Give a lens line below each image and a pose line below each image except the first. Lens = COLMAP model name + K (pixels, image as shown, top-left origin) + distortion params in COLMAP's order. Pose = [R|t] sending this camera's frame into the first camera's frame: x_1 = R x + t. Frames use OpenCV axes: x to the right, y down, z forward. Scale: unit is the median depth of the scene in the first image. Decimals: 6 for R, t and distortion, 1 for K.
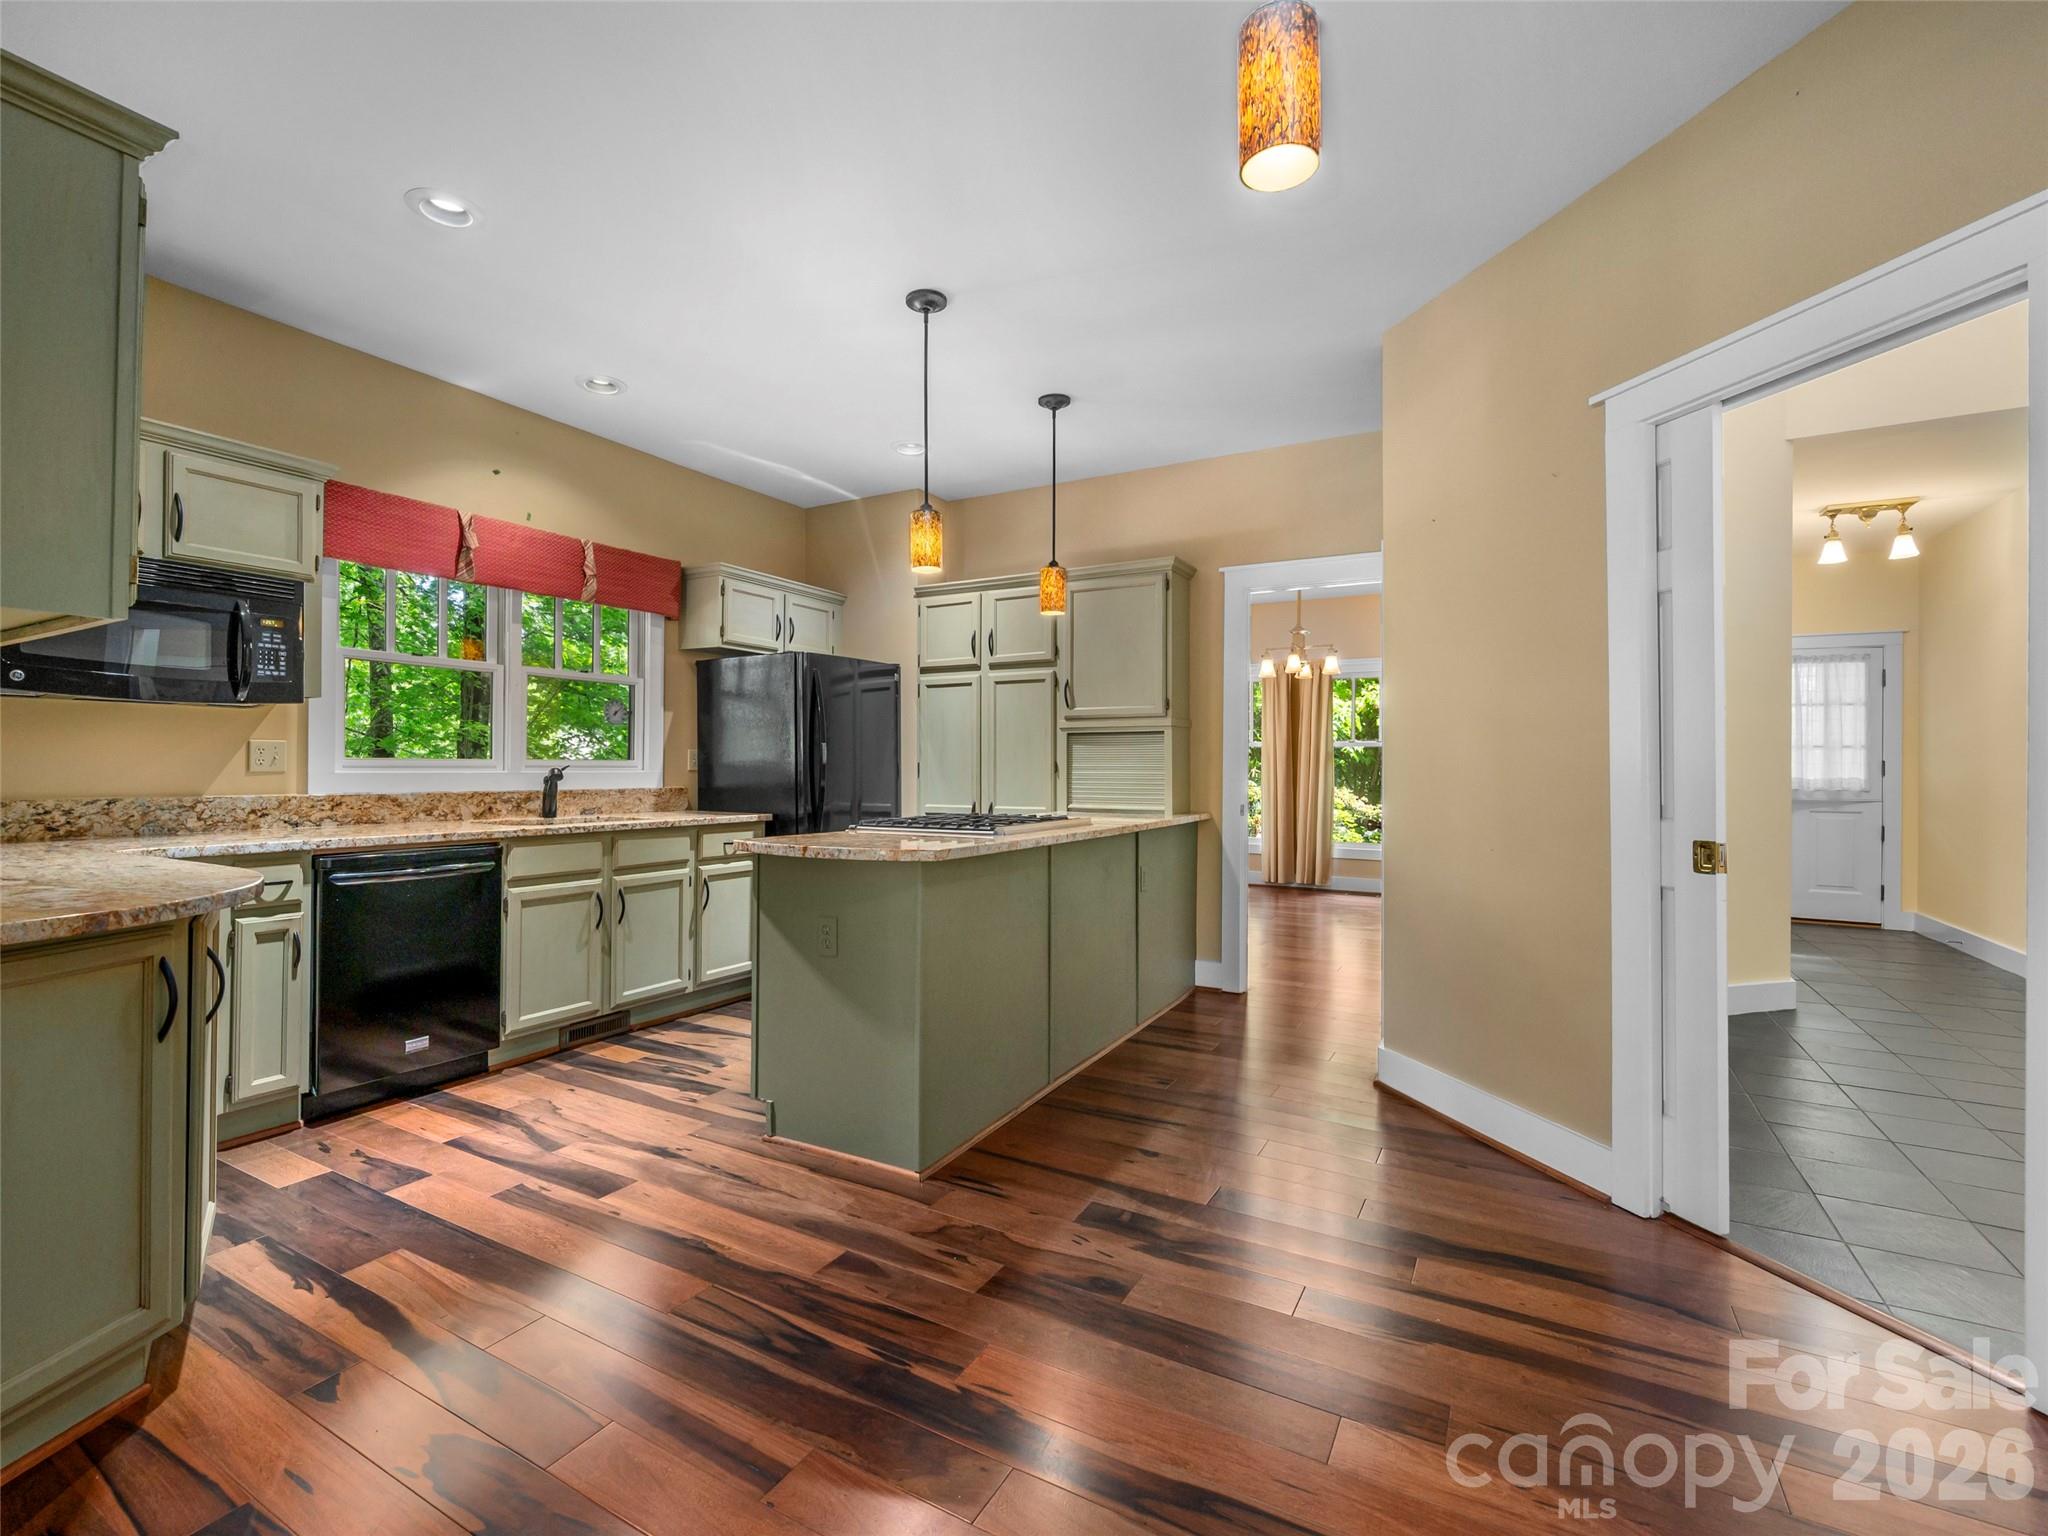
lens RADIAL K [[938.5, 0, 999.5], [0, 938.5, 762.5], [0, 0, 1]] dist [-0.001039, -0.000025]
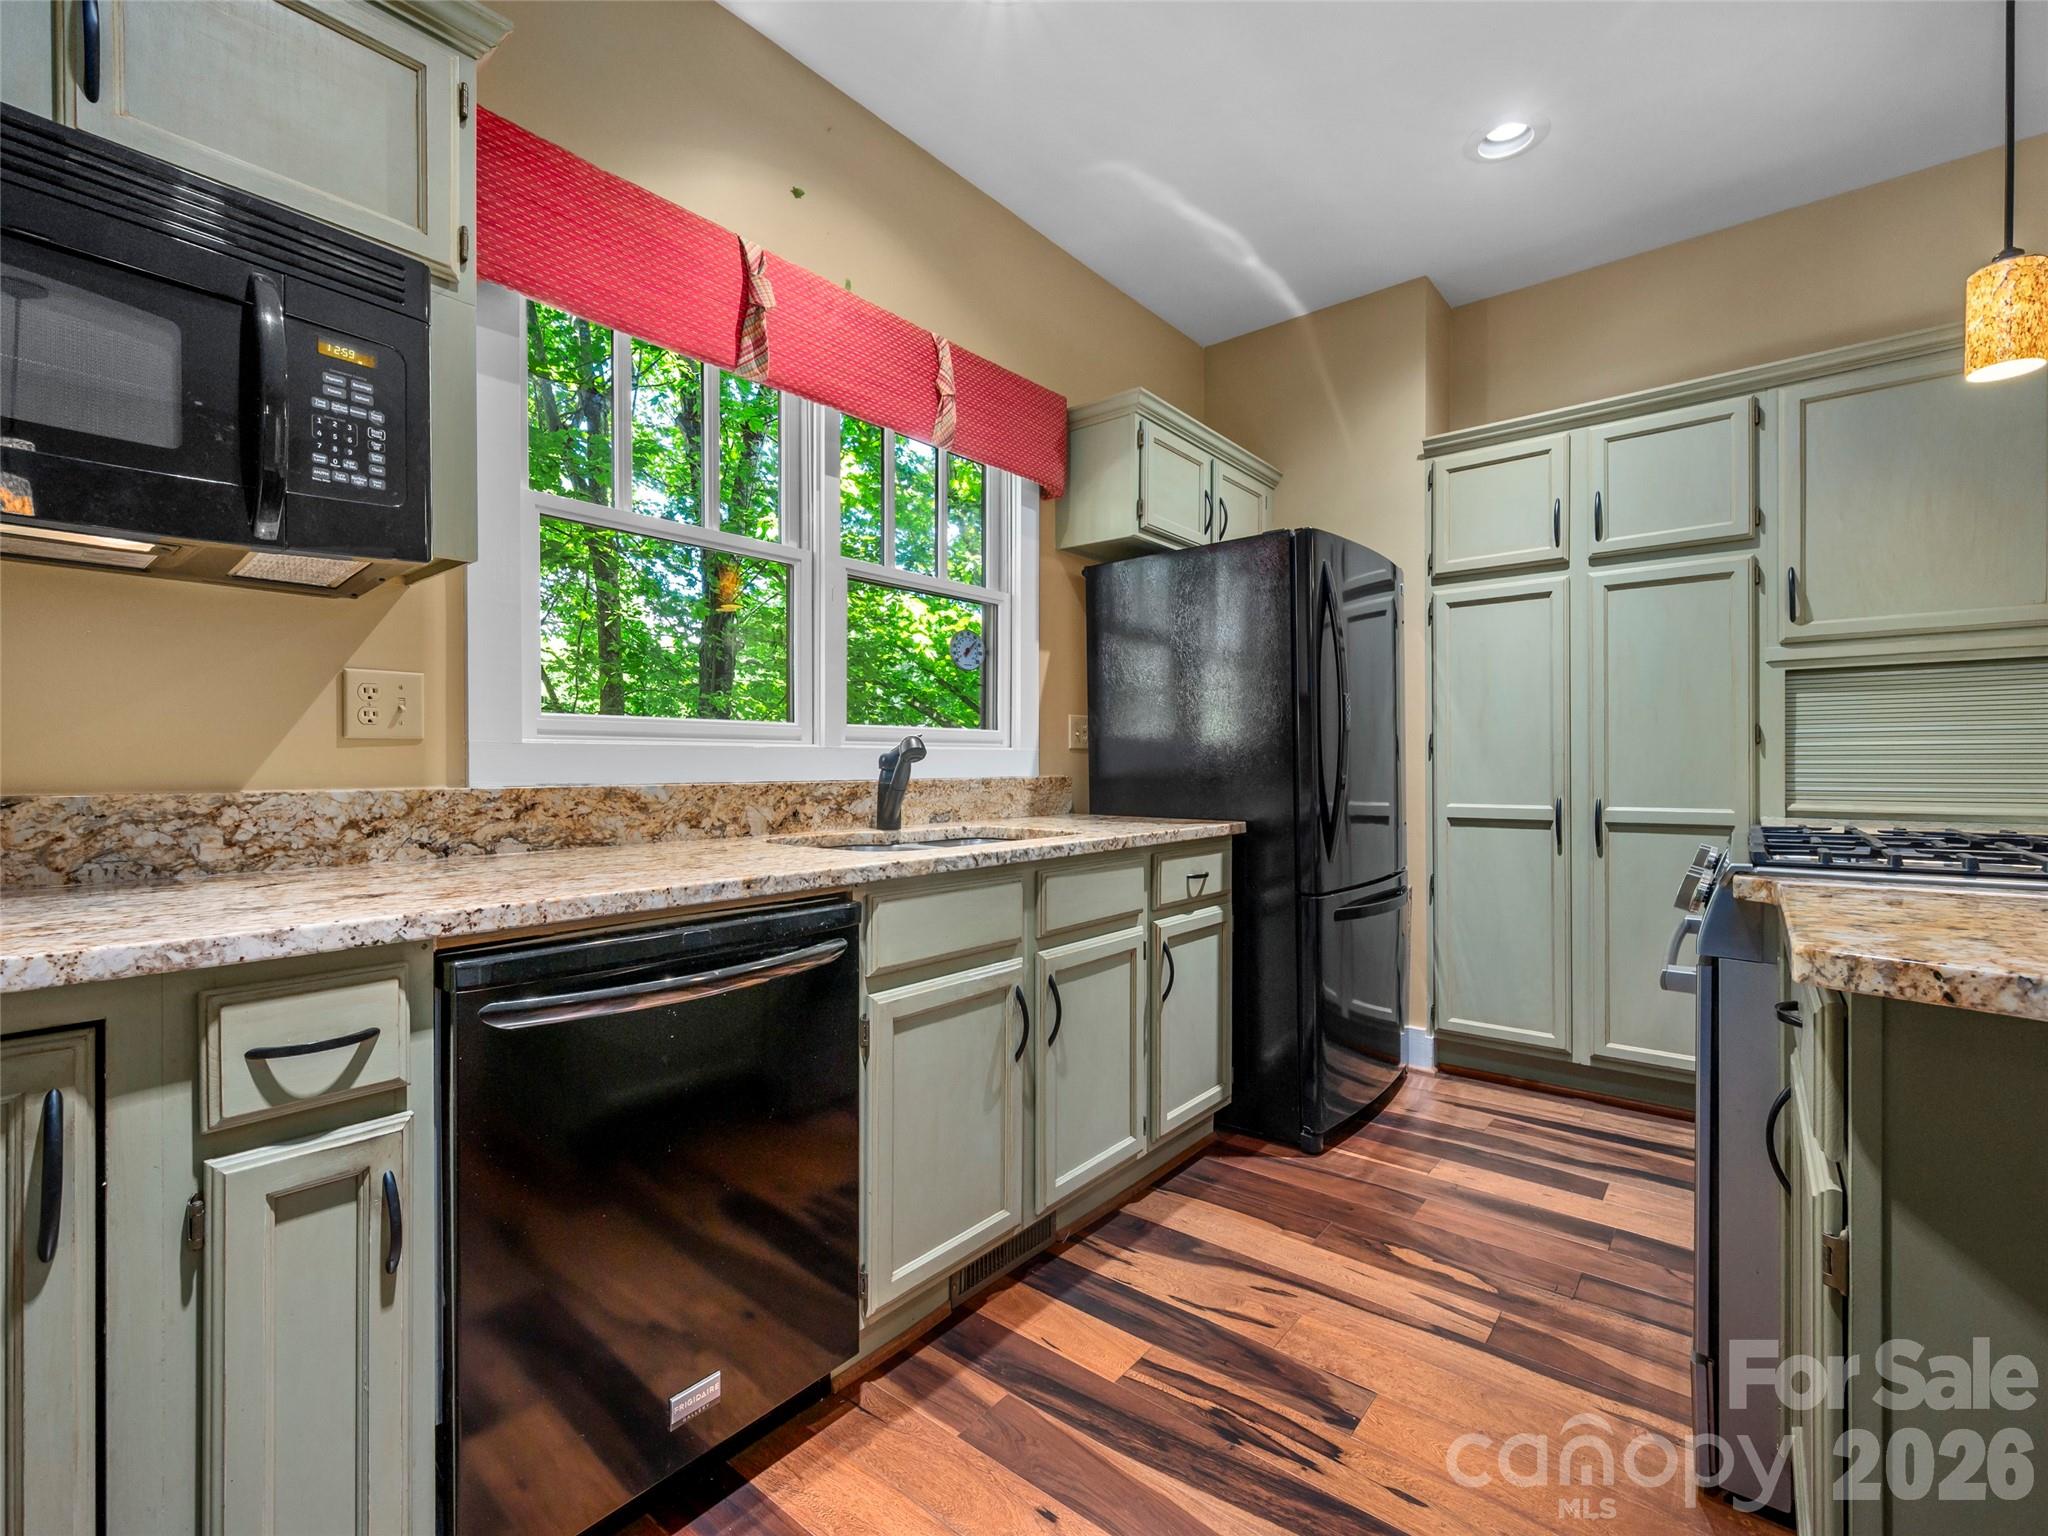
lens RADIAL K [[919.2, 0, 1024.0], [0, 919.2, 768.0], [0, 0, 1]] dist [0.000557, -0.000576]
pose [[0.986643, -0.006802, -0.162754, -0.341844], [0.008341, 0.999927, 0.008769, 0.020164], [0.162682, -0.010010, 0.986628, 0.522886]]
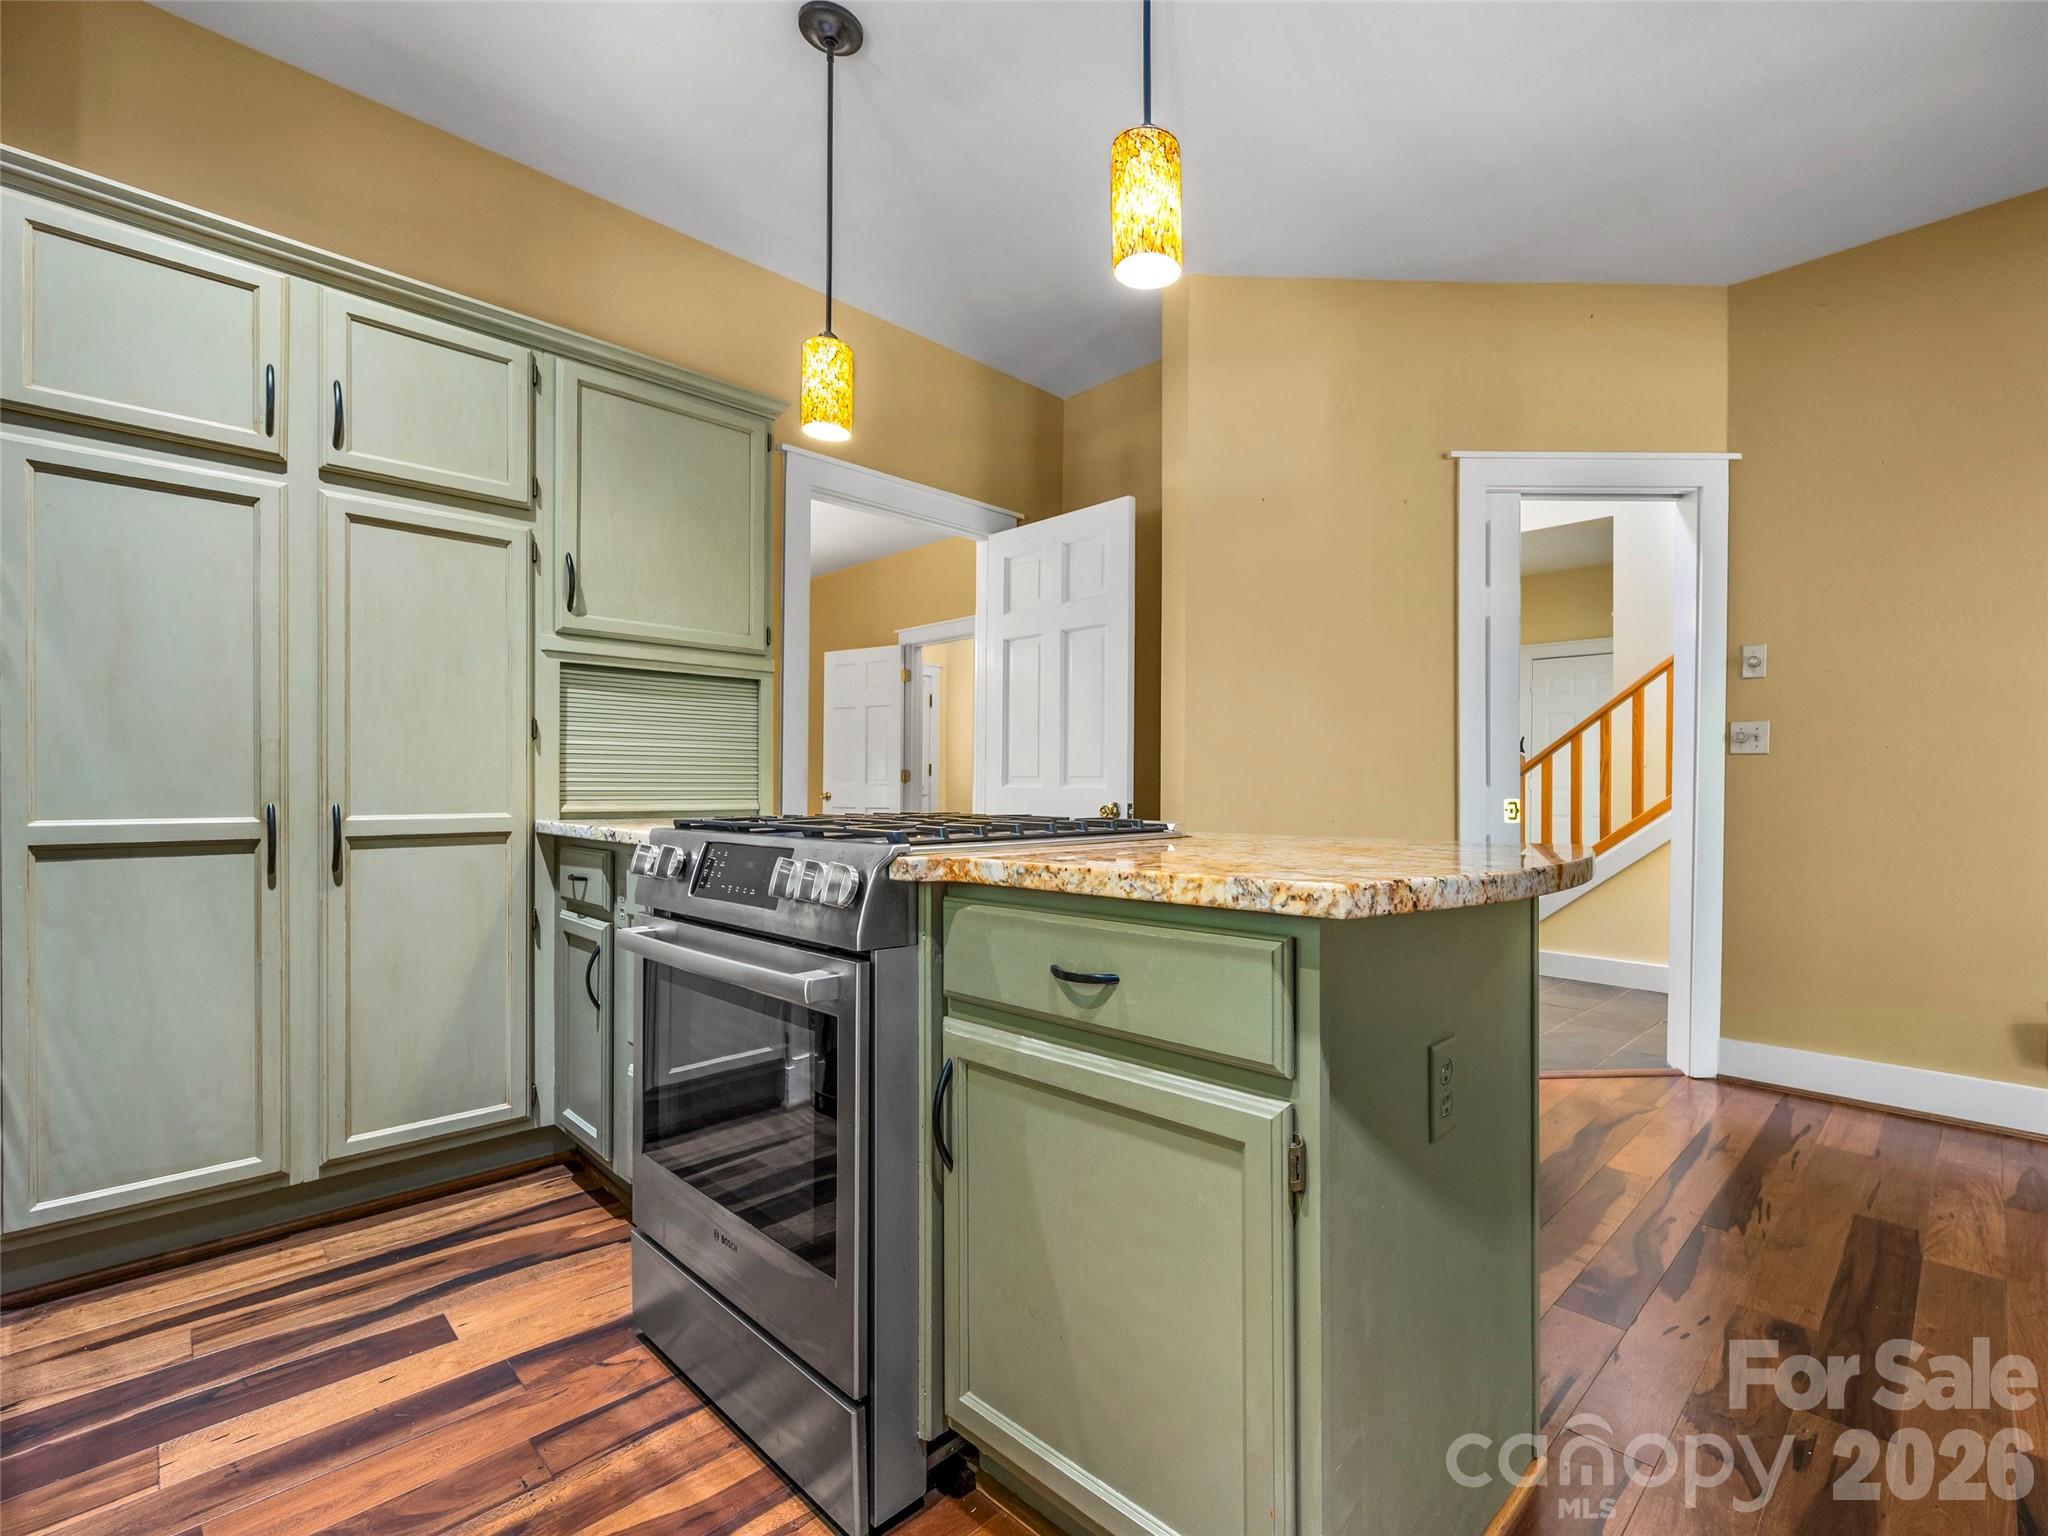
lens RADIAL K [[923.8, 0, 1151.7], [0, 923.8, 786.0], [0, 0, 1]] dist [-0.000328, -0.000137]
pose [[0.201410, -0.003697, 0.979500, -0.436173], [-0.011361, 0.999917, 0.006110, 0.035296], [-0.979441, -0.012359, 0.201351, 0.749335]]
